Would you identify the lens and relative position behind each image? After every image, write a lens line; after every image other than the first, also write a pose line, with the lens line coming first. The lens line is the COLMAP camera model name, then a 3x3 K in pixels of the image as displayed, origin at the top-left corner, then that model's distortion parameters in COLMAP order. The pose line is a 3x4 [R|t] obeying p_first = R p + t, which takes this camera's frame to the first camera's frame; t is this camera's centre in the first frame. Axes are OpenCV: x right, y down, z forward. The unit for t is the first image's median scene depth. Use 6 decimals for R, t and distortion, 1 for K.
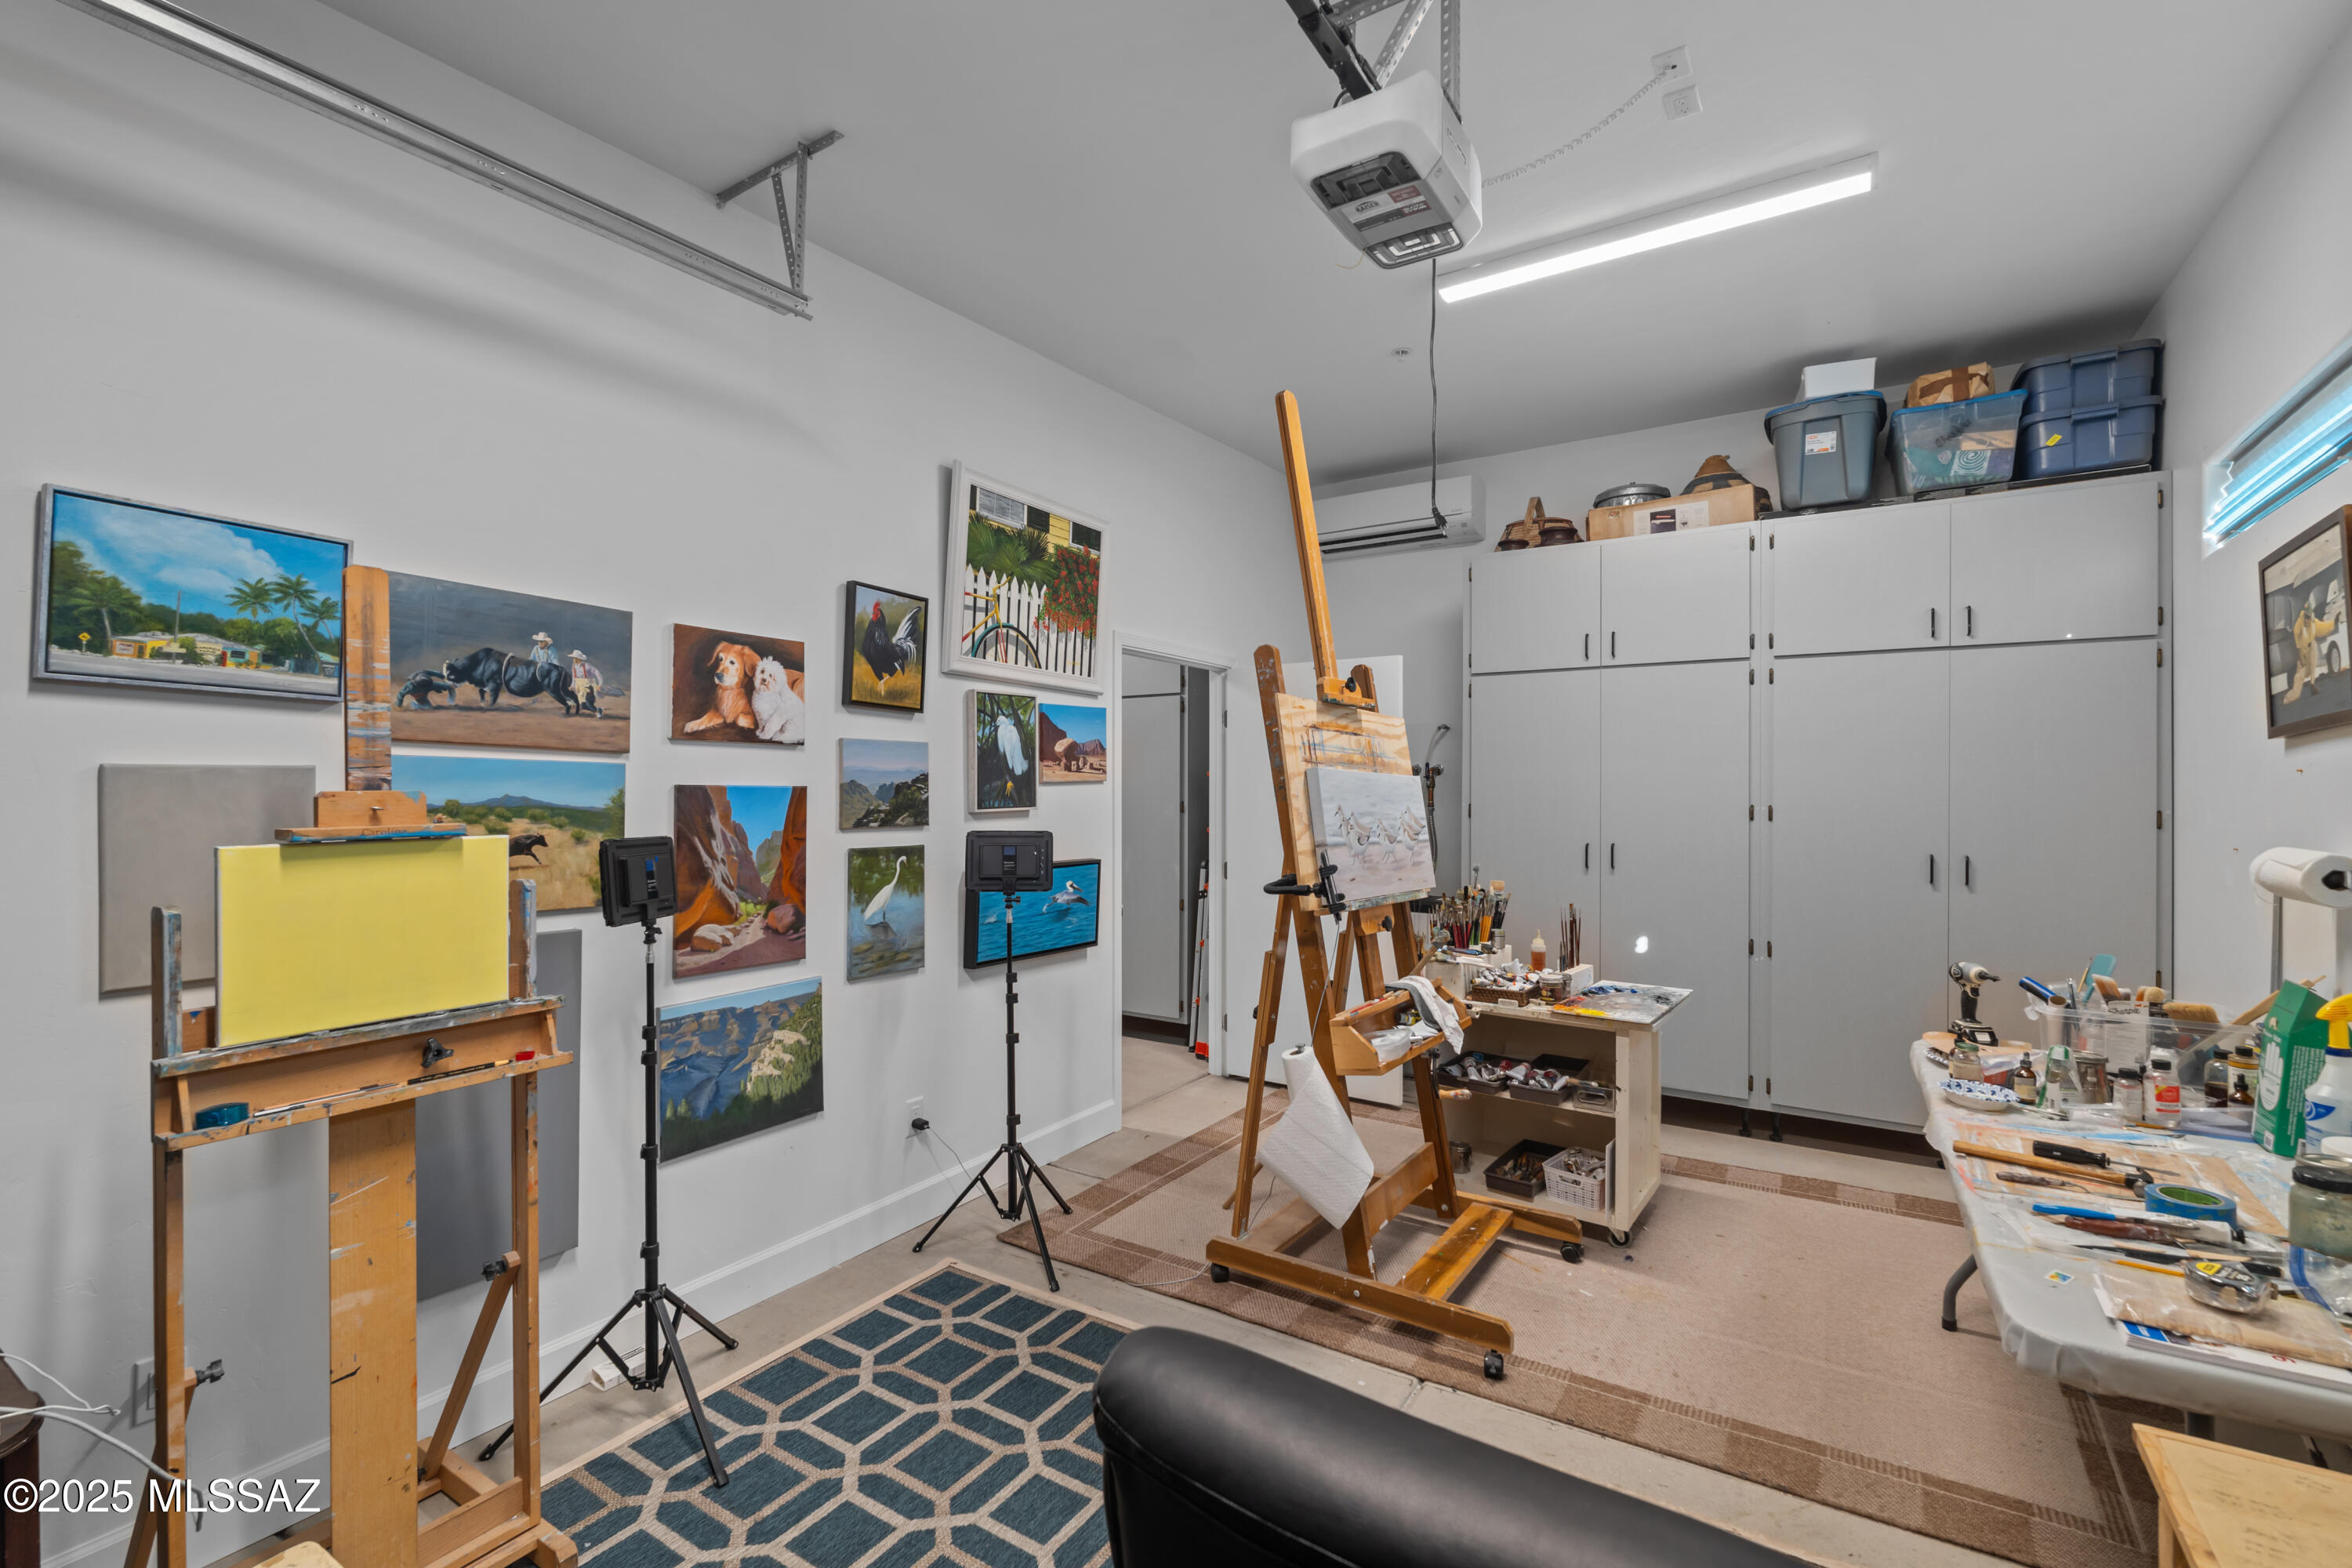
lens RADIAL K [[1053.5, 0, 1181.0], [0, 1053.5, 786.0], [0, 0, 1]] dist [-0.002552, -0.000815]
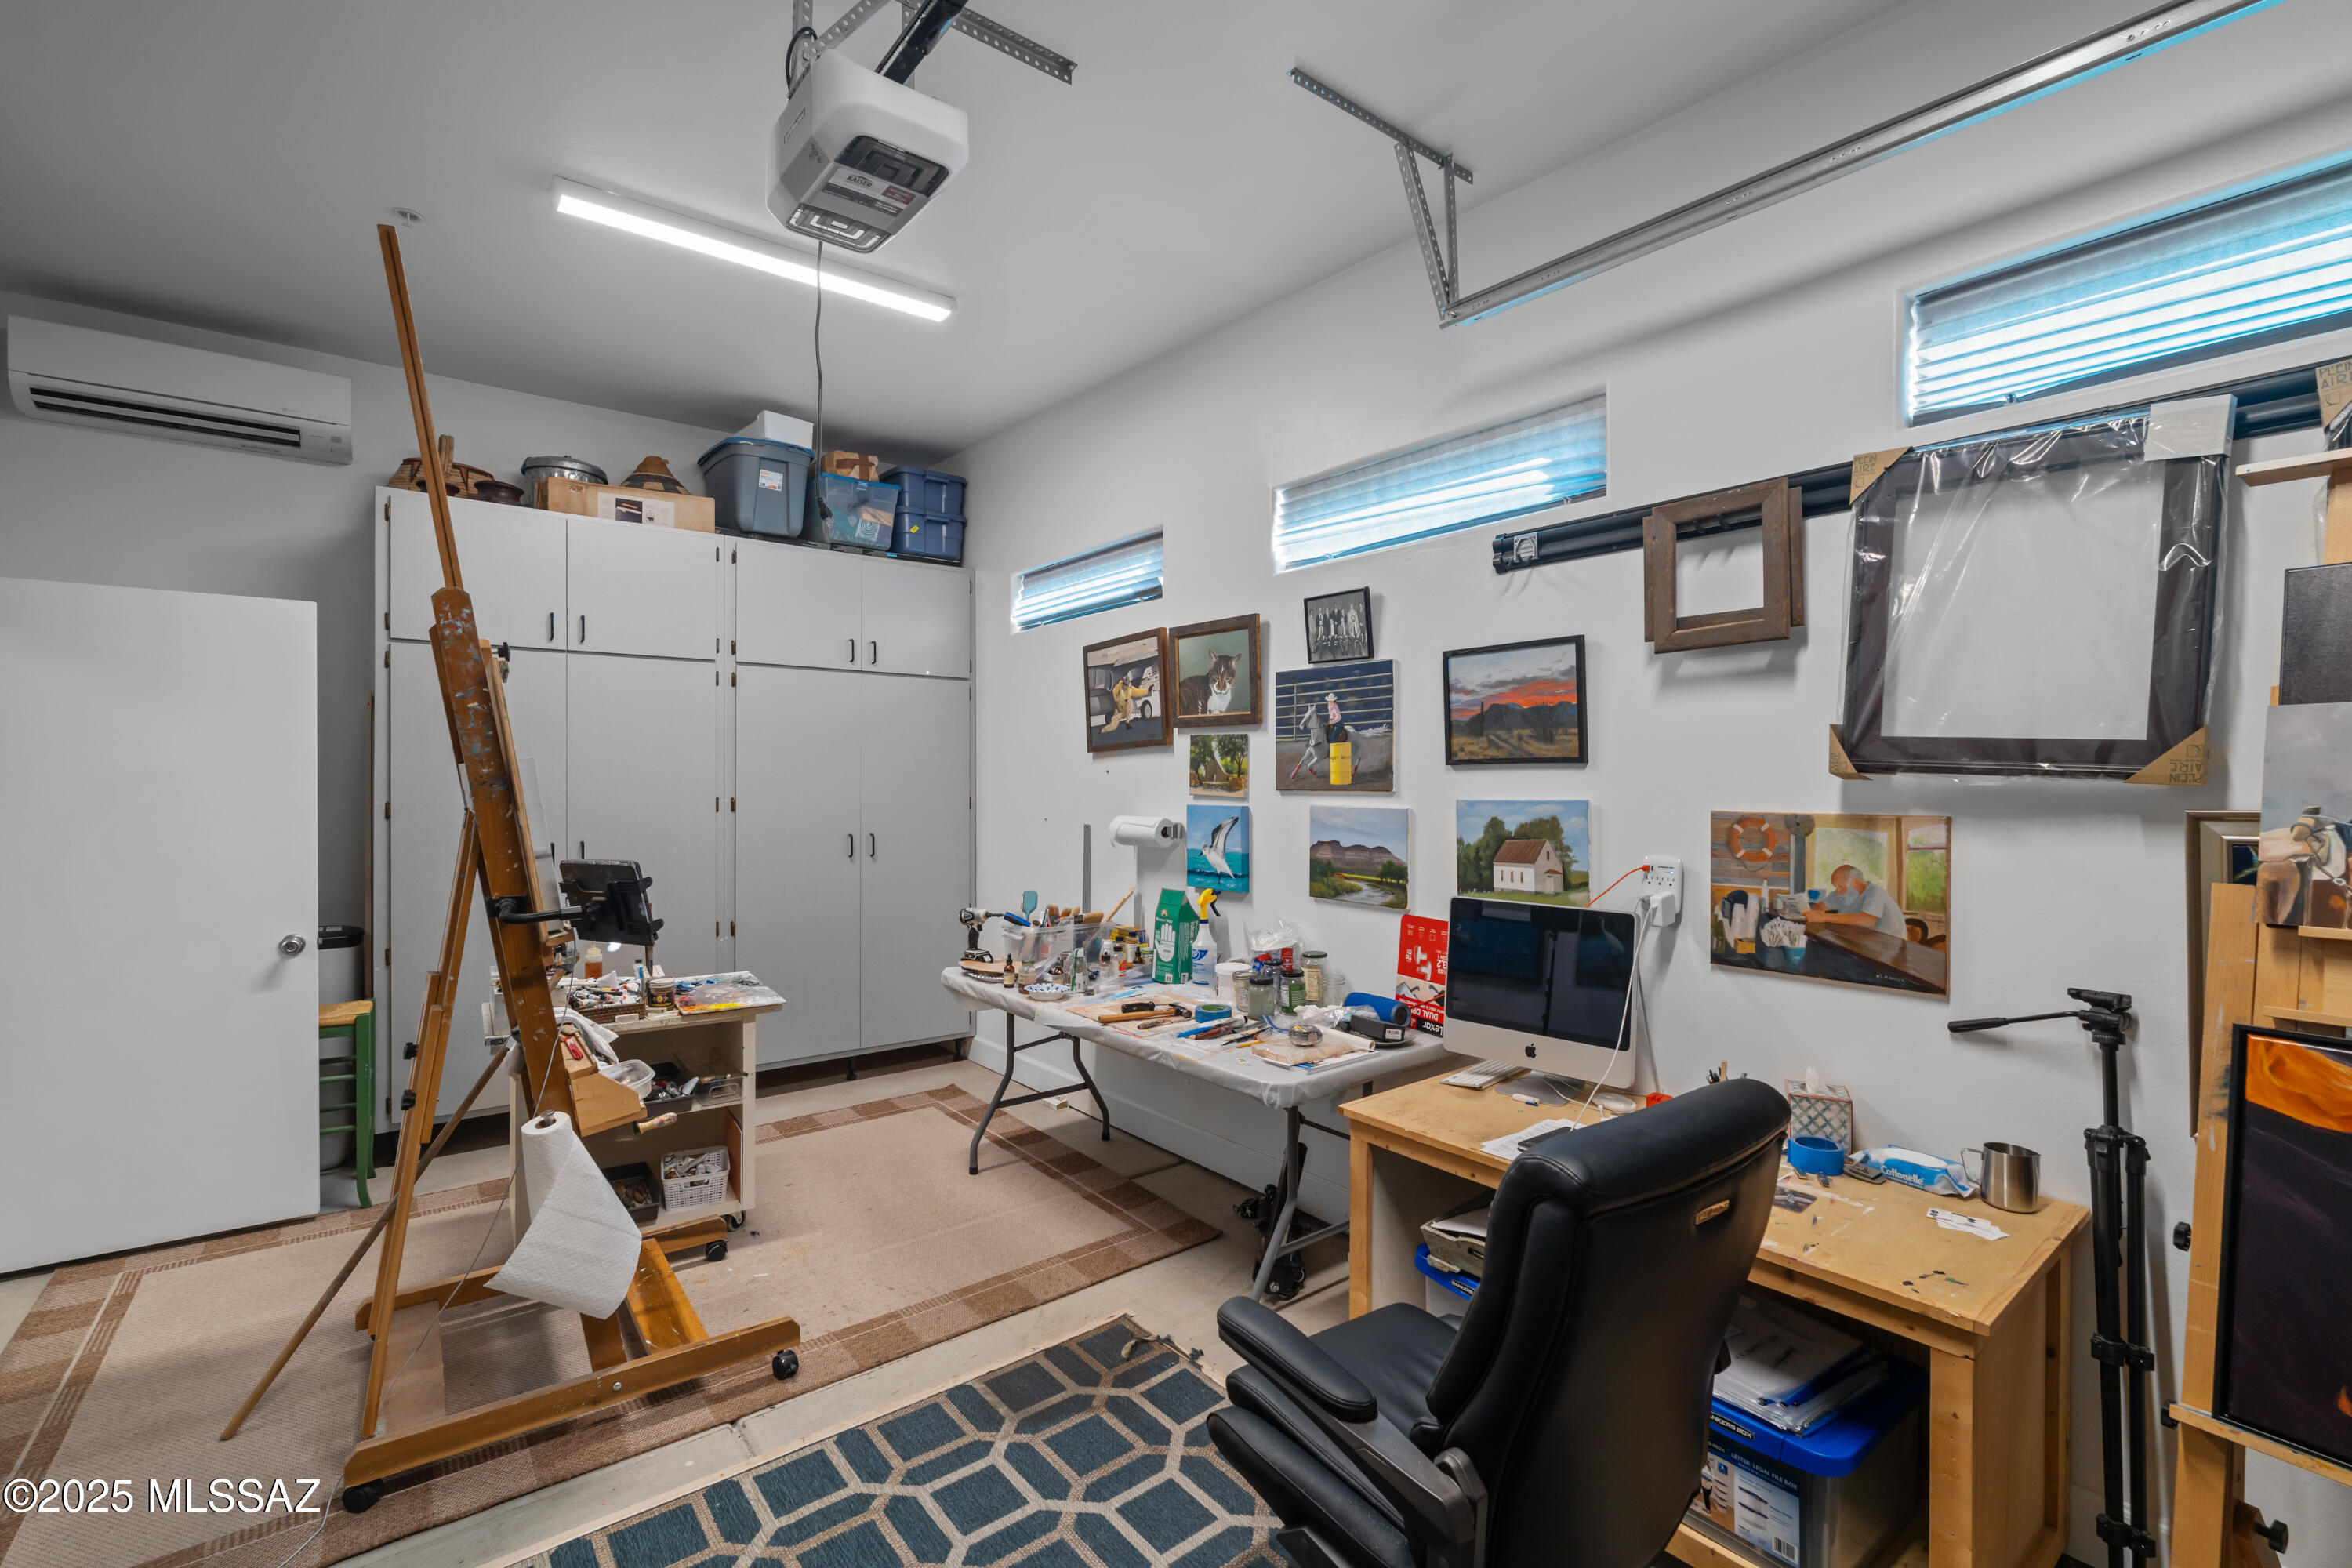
lens RADIAL K [[1053.5, 0, 1181.0], [0, 1053.5, 786.0], [0, 0, 1]] dist [-0.002552, -0.000815]
pose [[0.297657, -0.006134, 0.954653, -0.432570], [-0.001507, 0.999975, 0.006895, -0.002281], [-0.954672, -0.003491, 0.297640, 0.282171]]
